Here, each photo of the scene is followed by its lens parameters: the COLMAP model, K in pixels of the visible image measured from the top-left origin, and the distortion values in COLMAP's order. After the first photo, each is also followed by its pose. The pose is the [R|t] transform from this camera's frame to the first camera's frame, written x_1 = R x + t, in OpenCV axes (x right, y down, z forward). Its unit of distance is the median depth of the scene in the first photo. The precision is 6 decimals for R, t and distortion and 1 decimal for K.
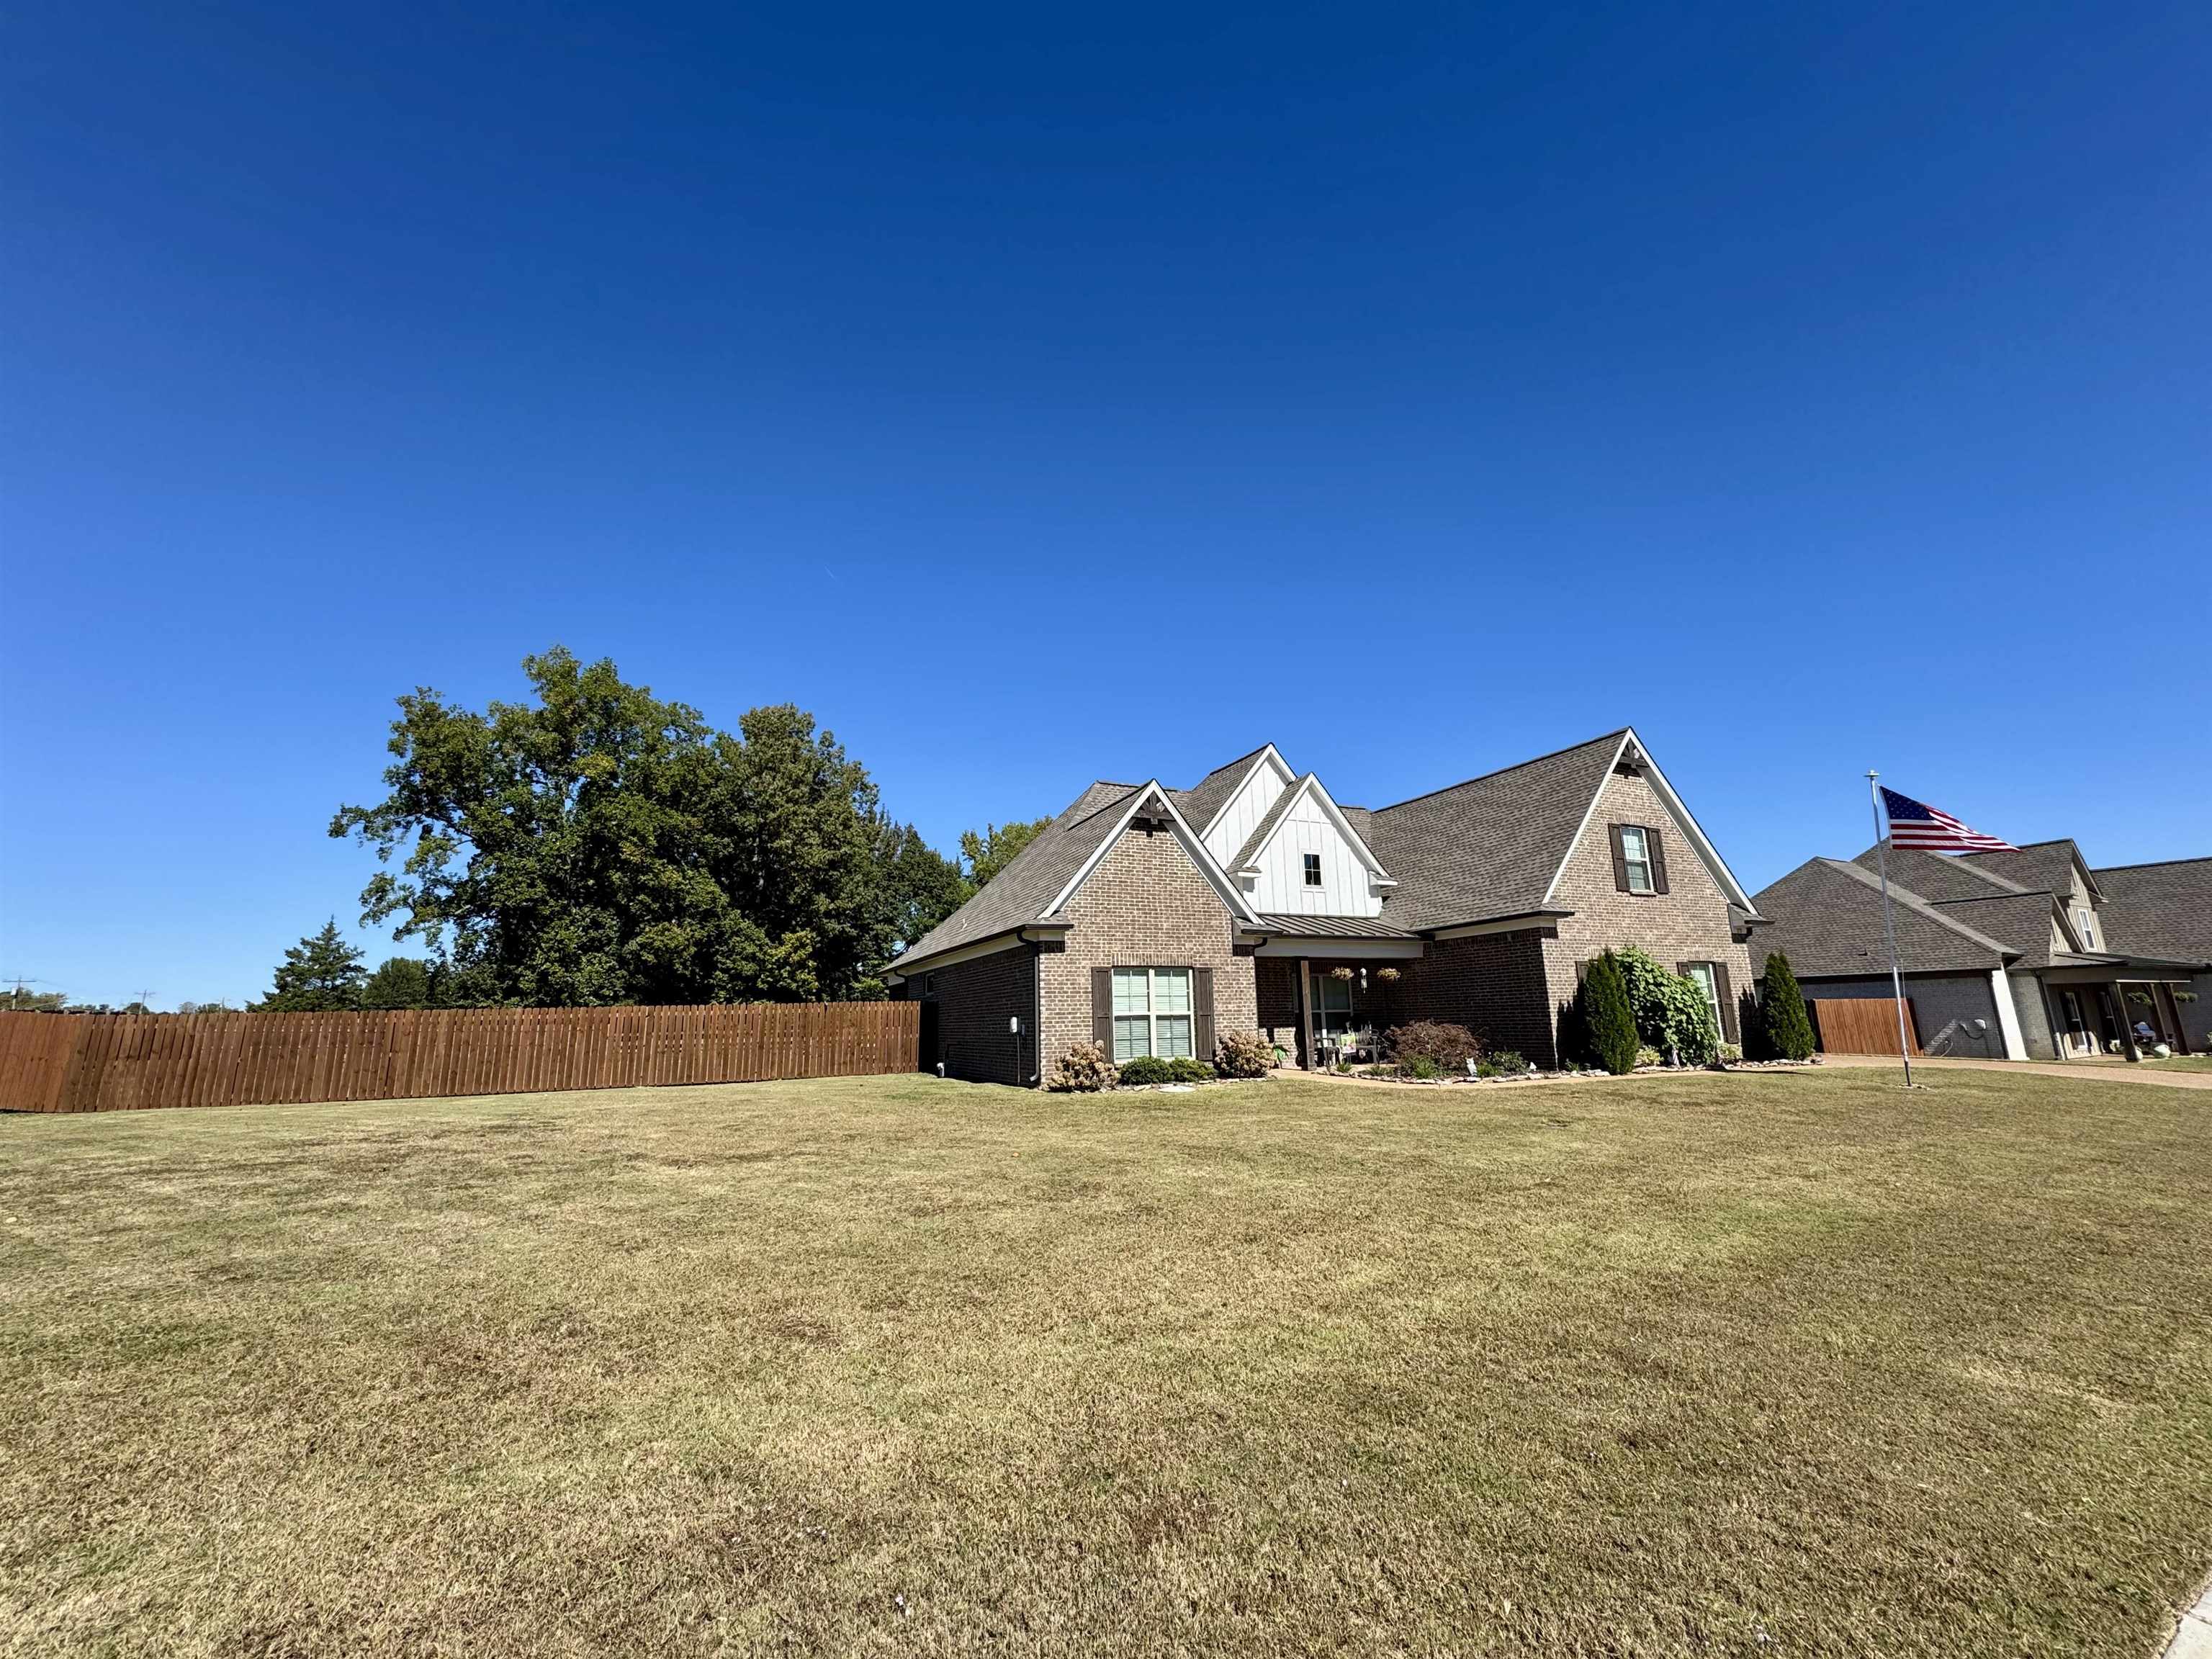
lens RADIAL K [[885.7, 0, 1118.1], [0, 885.7, 835.6], [0, 0, 1]] dist [-0.009012, -0.000285]
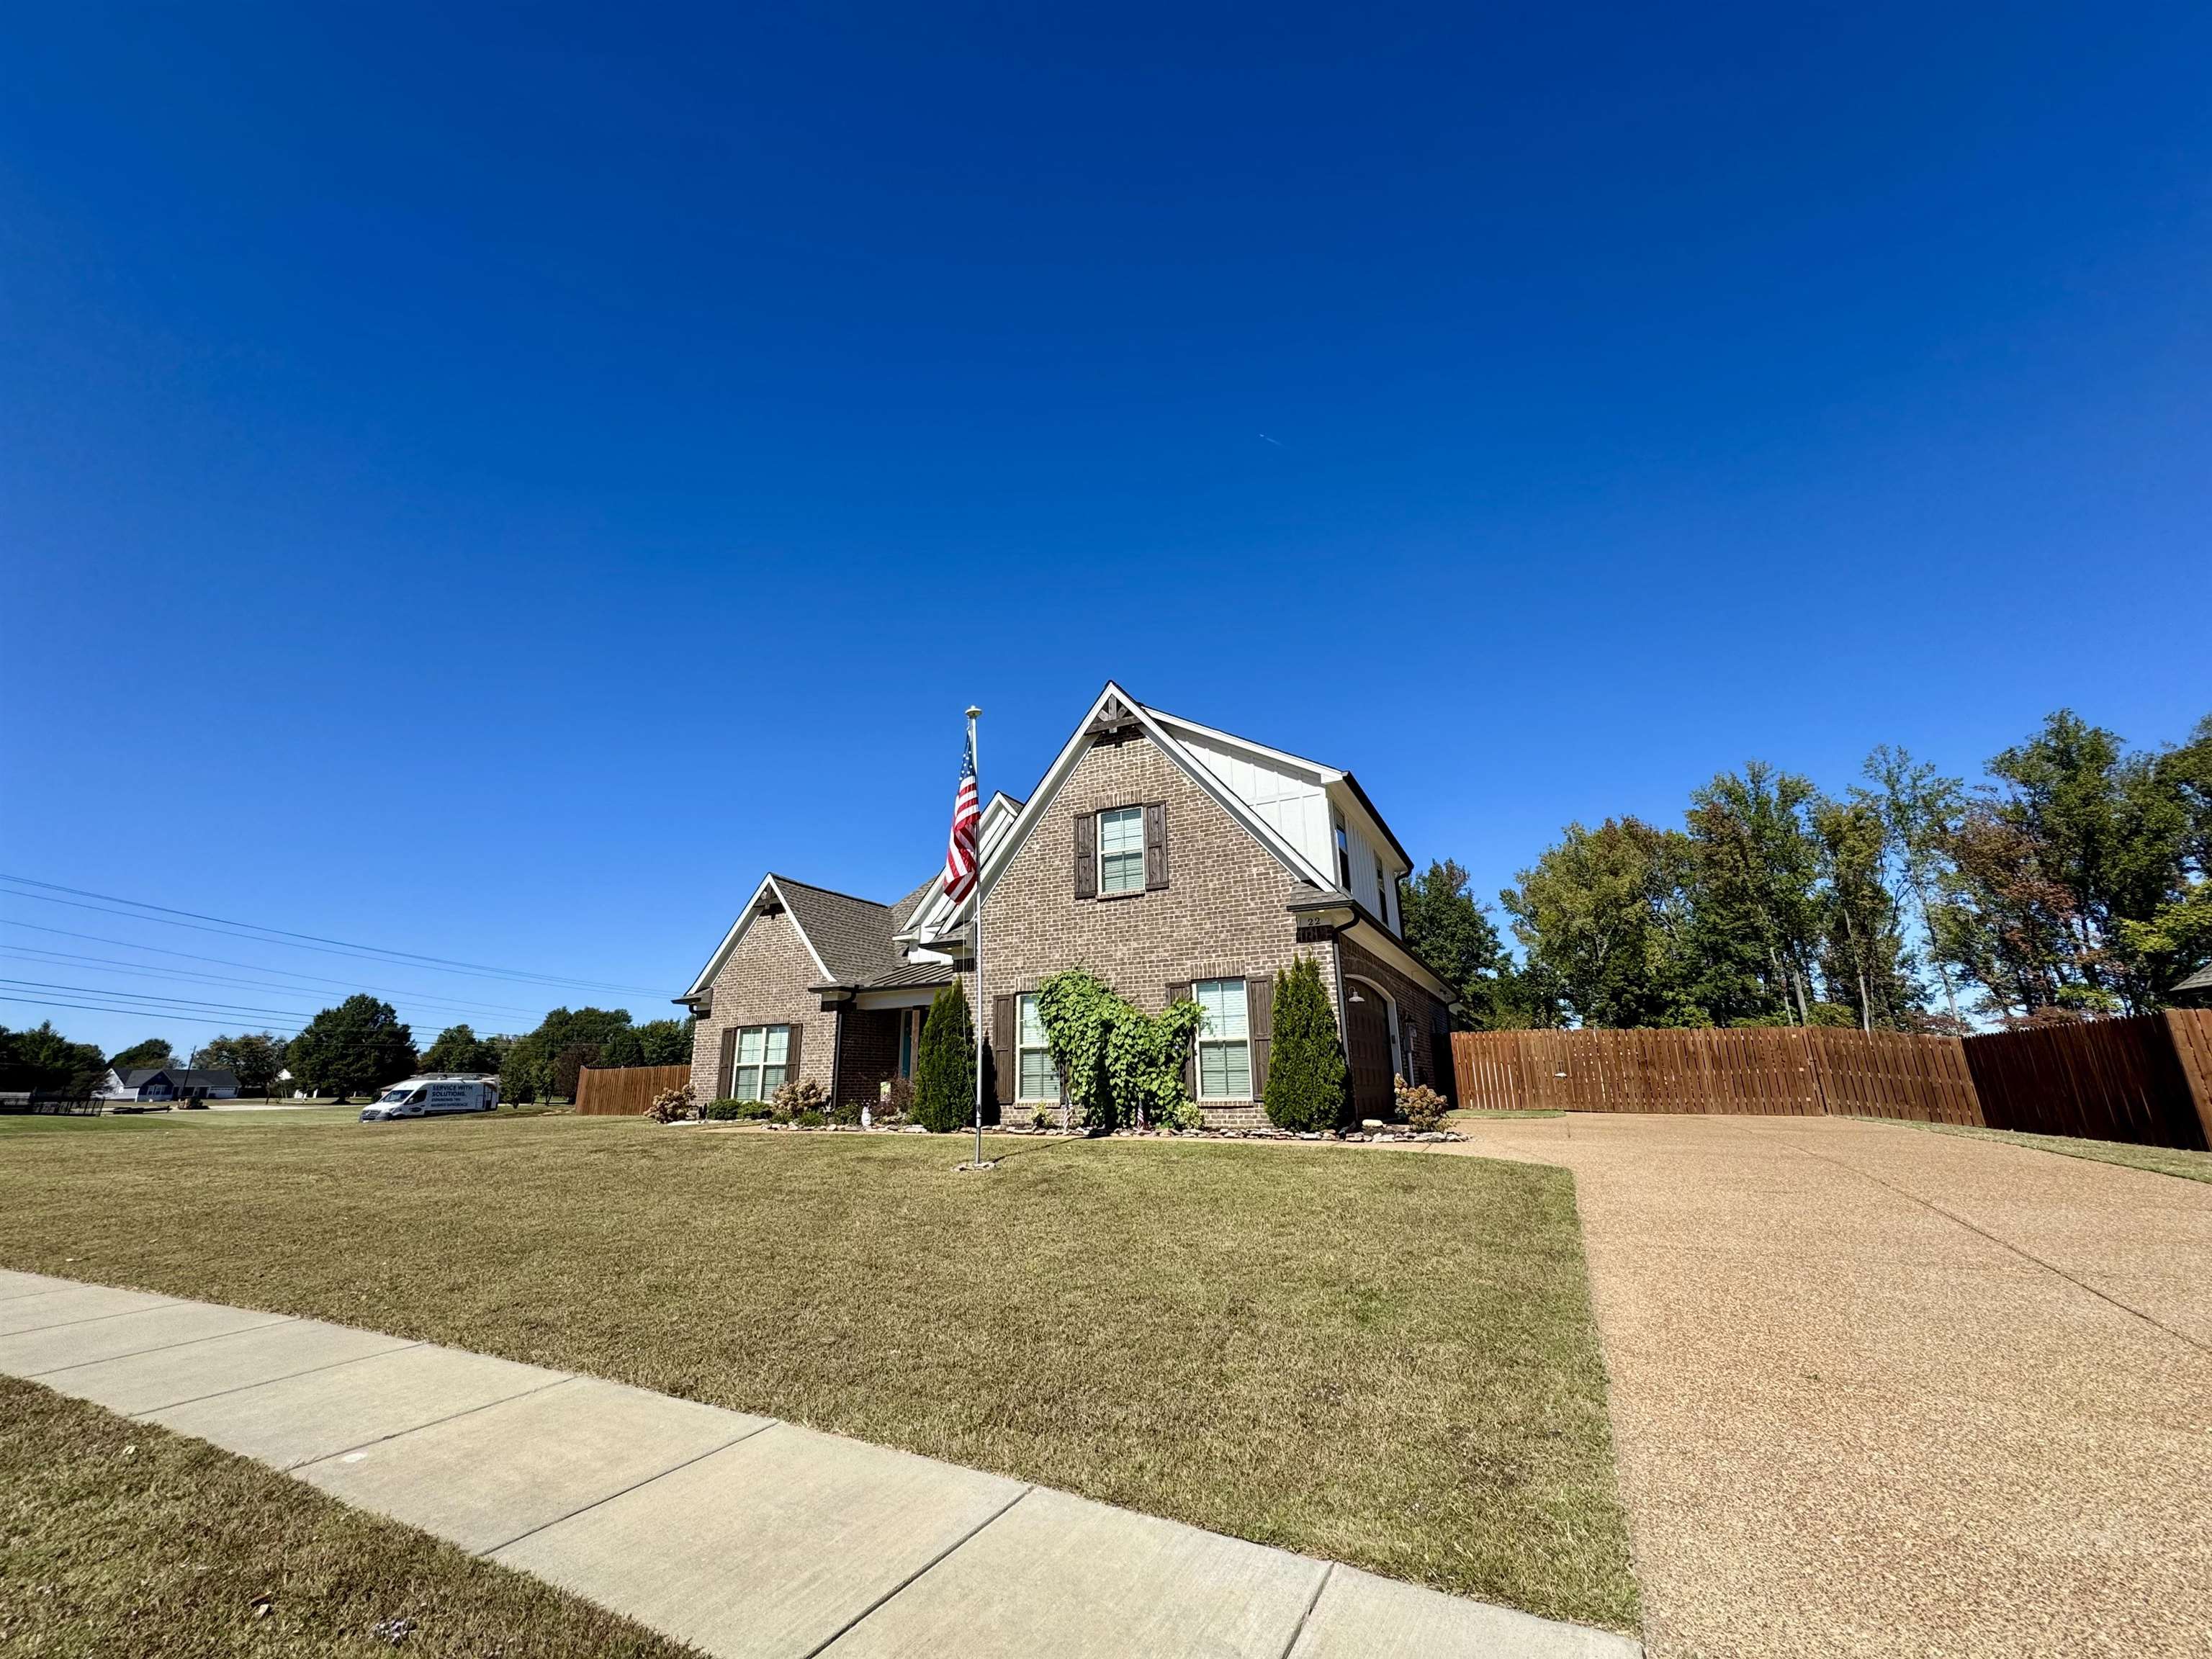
lens RADIAL K [[885.7, 0, 1113.6], [0, 885.7, 826.6], [0, 0, 1]] dist [-0.009012, -0.000285]
pose [[0.630497, -0.210376, -0.747138, 1.183365], [0.165987, 0.976846, -0.134983, 0.110913], [0.758236, -0.038909, 0.650819, 0.514225]]
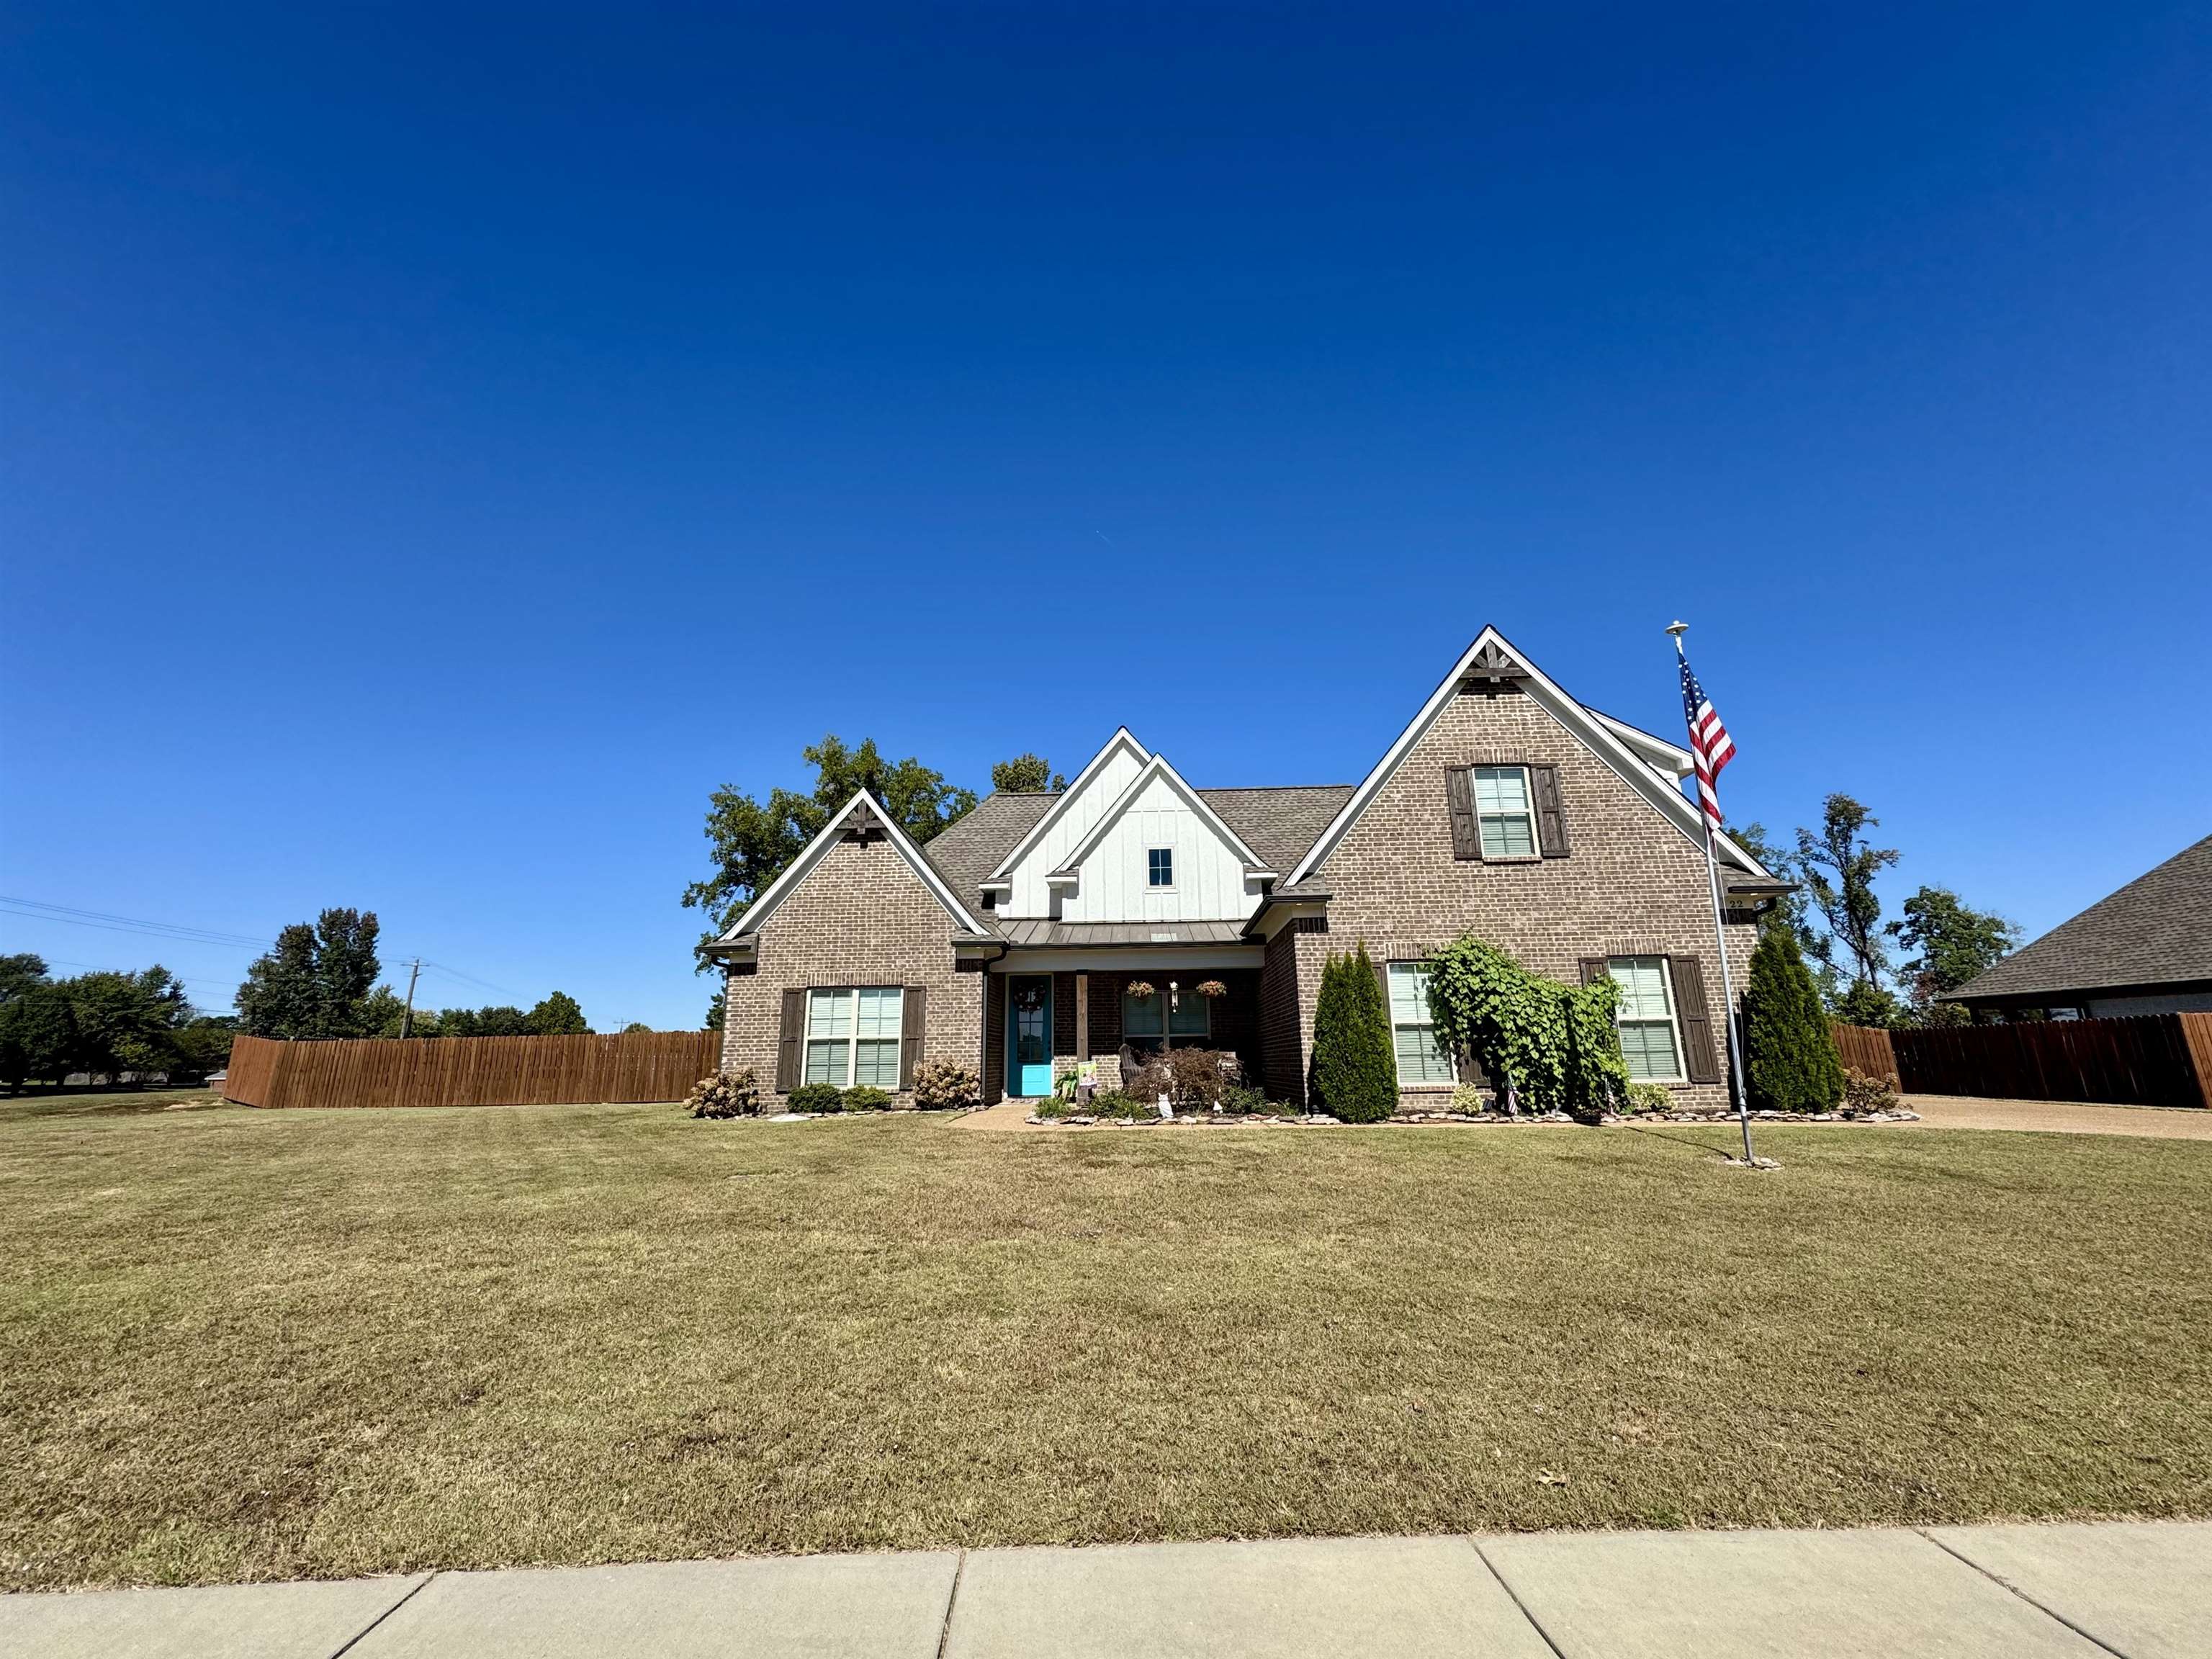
lens RADIAL K [[885.7, 0, 1114.8], [0, 885.7, 830.6], [0, 0, 1]] dist [-0.009012, -0.000285]
pose [[0.894155, -0.105825, -0.435073, 0.628913], [0.088313, 0.994263, -0.060340, 0.057919], [0.438963, 0.015531, 0.898371, 0.249140]]
